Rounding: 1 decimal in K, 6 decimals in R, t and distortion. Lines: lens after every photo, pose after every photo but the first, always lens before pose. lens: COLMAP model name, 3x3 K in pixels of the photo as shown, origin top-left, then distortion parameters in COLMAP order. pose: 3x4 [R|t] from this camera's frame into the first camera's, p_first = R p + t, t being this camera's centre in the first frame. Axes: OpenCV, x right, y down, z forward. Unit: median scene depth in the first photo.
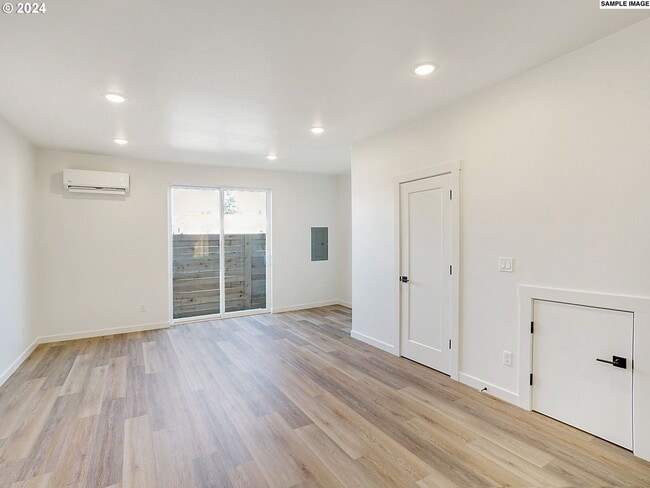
lens RADIAL K [[336.8, 0, 322.9], [0, 336.8, 233.3], [0, 0, 1]] dist [-0.014986, 0.009293]
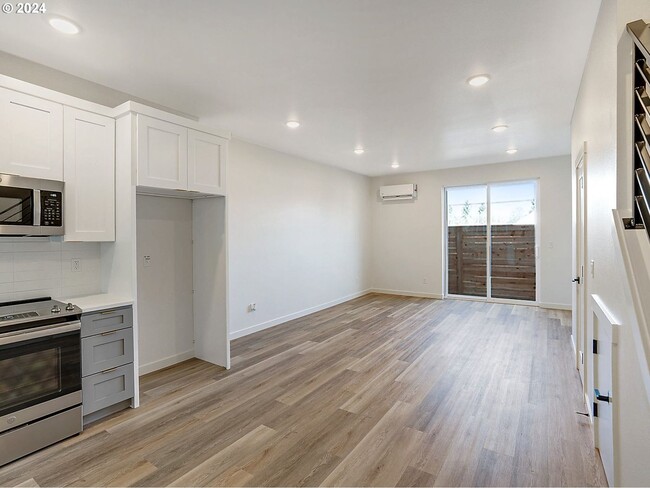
lens RADIAL K [[336.8, 0, 316.9], [0, 336.8, 232.9], [0, 0, 1]] dist [-0.014986, 0.009293]
pose [[0.401595, 0.016770, -0.915664, 0.718488], [0.016236, 0.999545, 0.025427, -0.017334], [0.915674, -0.025078, 0.401140, 0.057854]]
